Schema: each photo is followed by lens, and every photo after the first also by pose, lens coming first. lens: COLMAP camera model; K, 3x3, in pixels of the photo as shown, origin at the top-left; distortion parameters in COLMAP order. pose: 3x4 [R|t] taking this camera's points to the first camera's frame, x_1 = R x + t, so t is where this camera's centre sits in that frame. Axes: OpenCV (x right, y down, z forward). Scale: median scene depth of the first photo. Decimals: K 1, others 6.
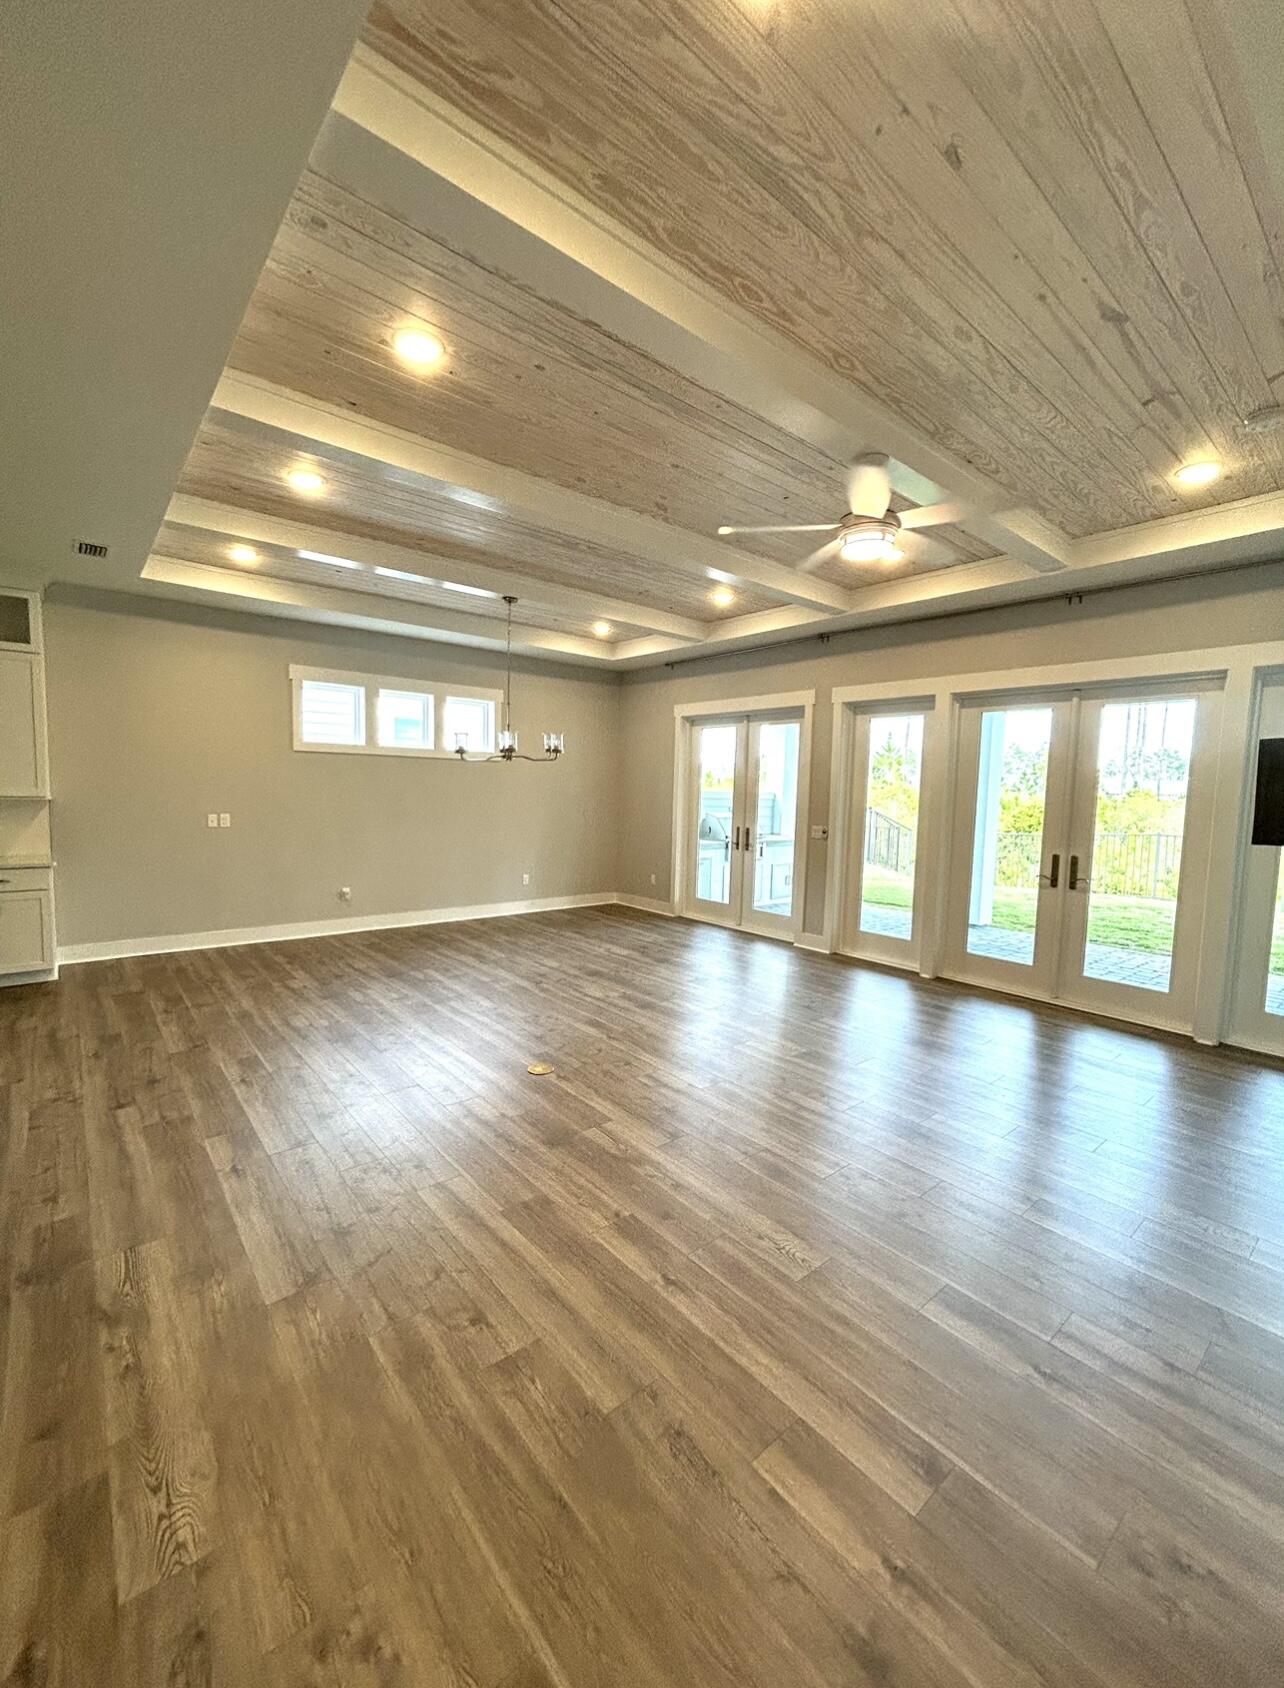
lens RADIAL K [[685.9, 0, 636.3], [0, 685.9, 846.3], [0, 0, 1]] dist [0.002616, 0.000139]
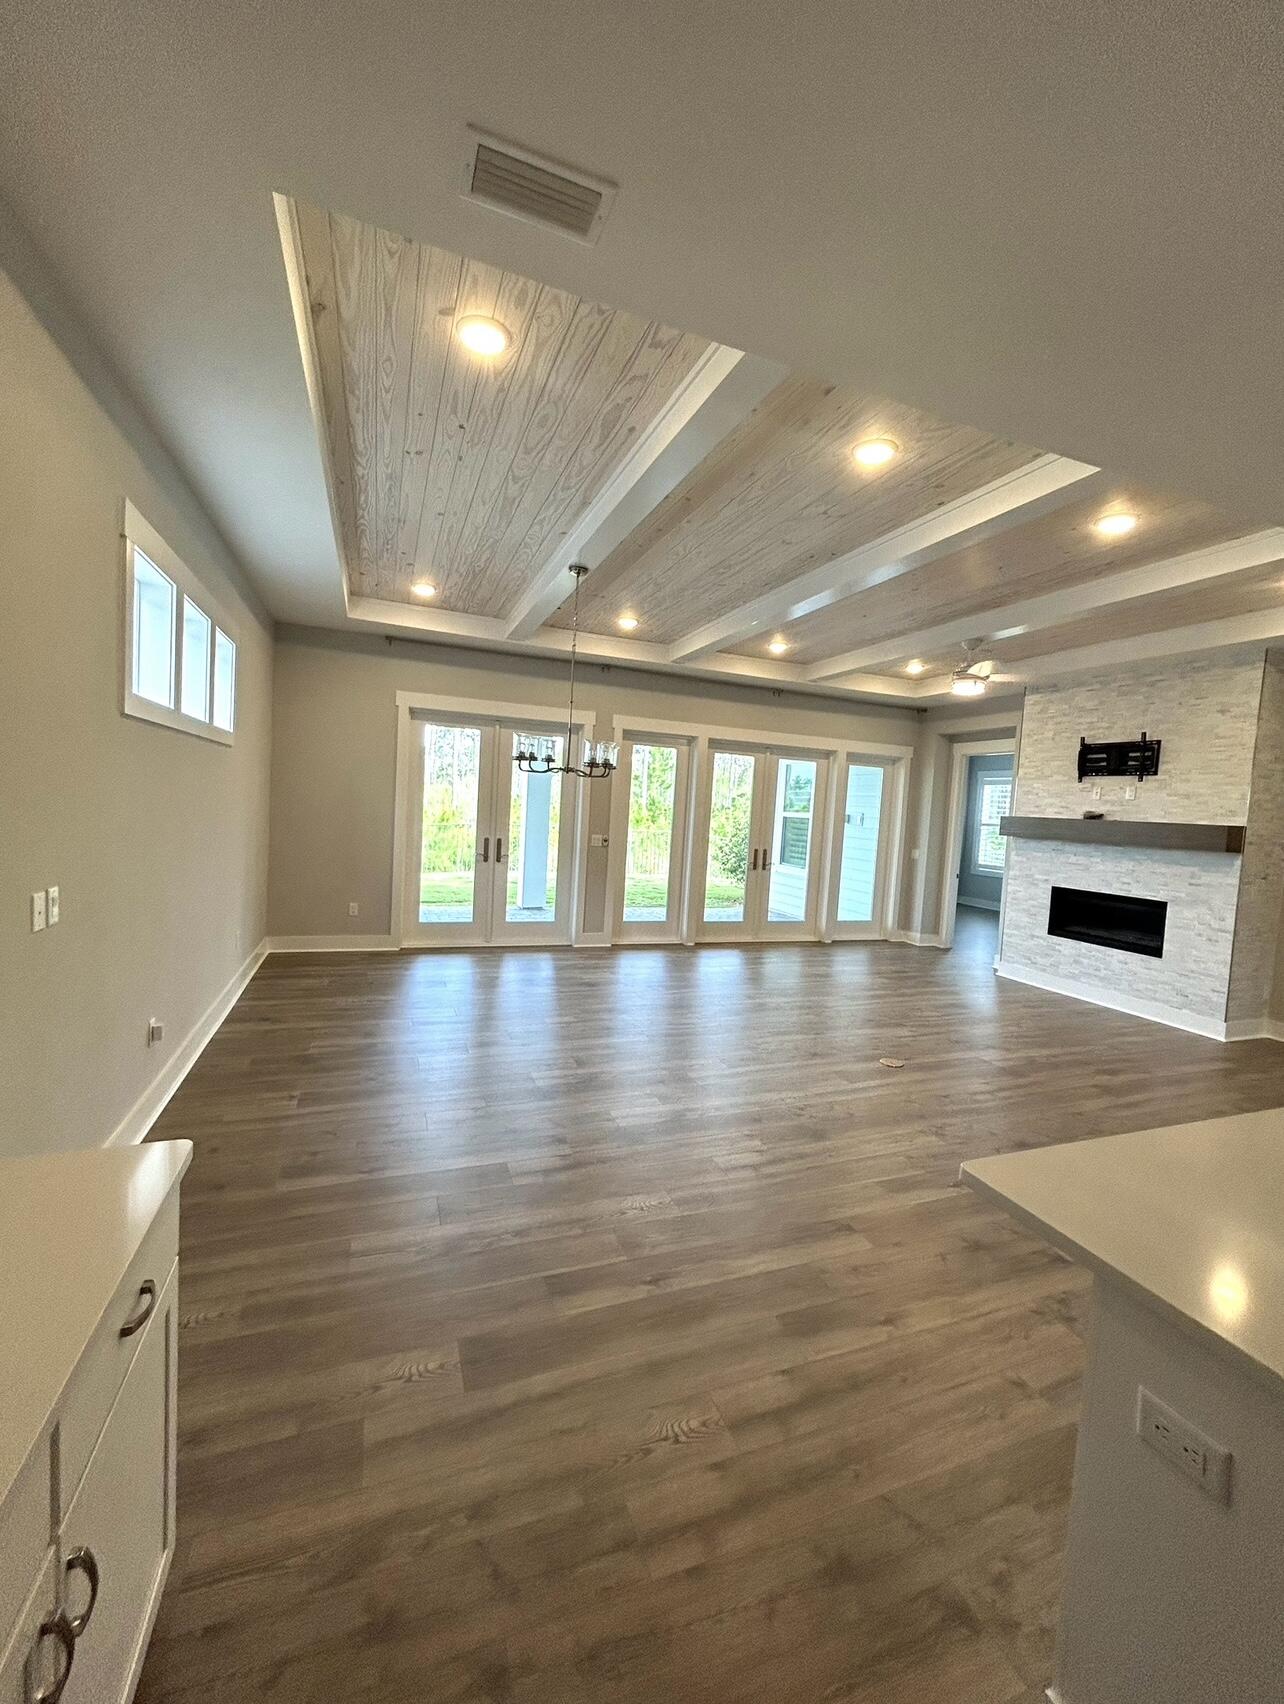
lens RADIAL K [[692.4, 0, 642.8], [0, 692.4, 844.9], [0, 0, 1]] dist [0.002616, 0.000139]
pose [[0.326071, -0.061053, 0.943372, -0.911263], [0.034075, 0.998023, 0.052812, -0.083376], [-0.944731, 0.014925, 0.327507, 0.664362]]
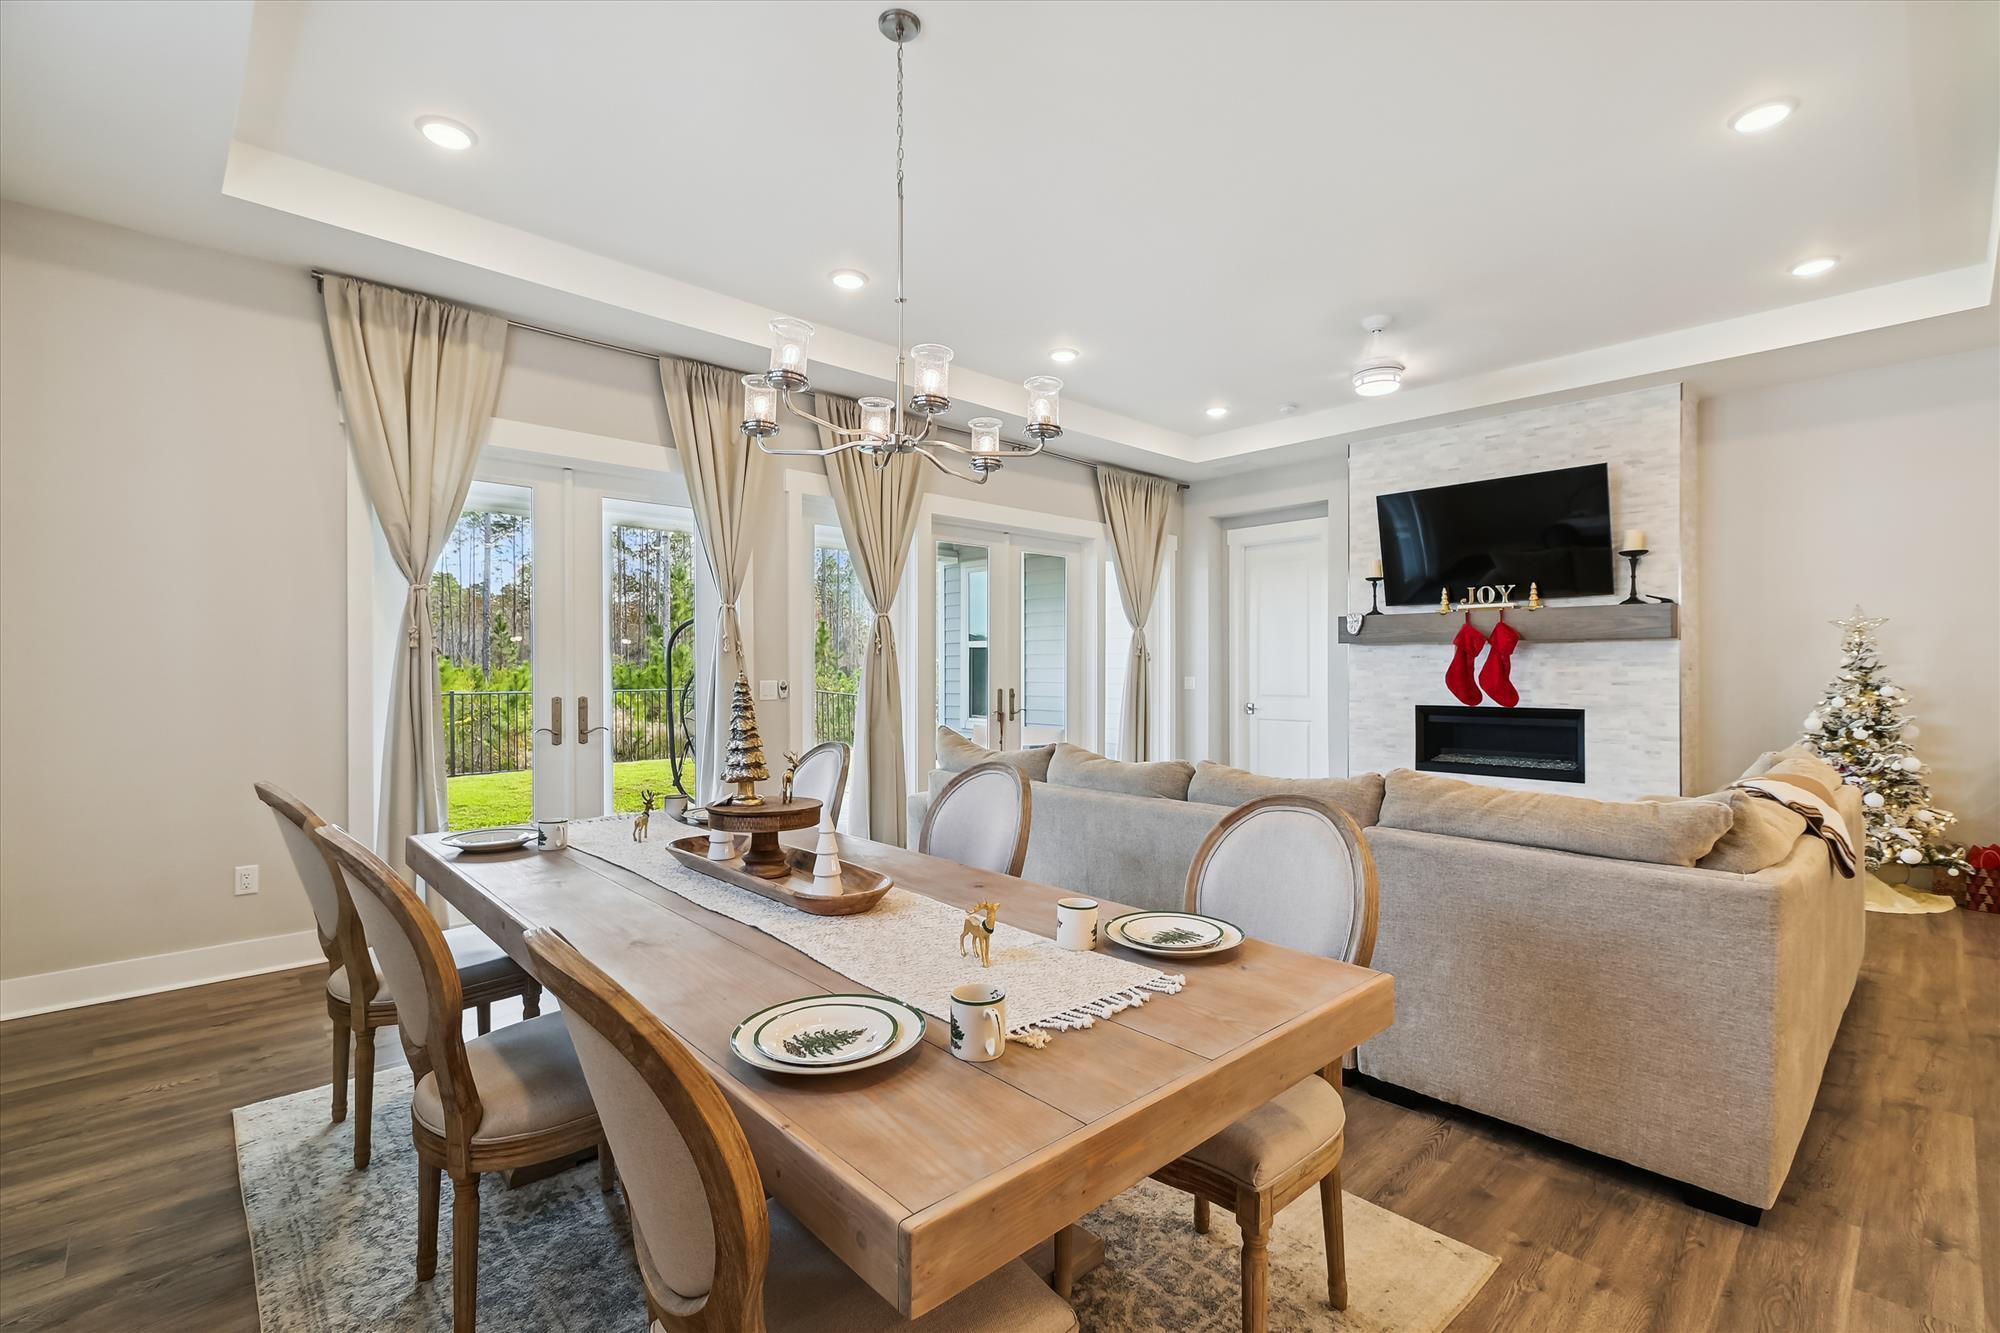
lens RADIAL K [[892.9, 0, 1004.0], [0, 892.9, 666.9], [0, 0, 1]] dist [-0.005004, -0.000107]
pose [[-0.060938, -0.027157, 0.997772, -0.670968], [0.086793, 0.995699, 0.032402, -0.058144], [-0.994361, 0.088574, -0.058319, 0.978686]]
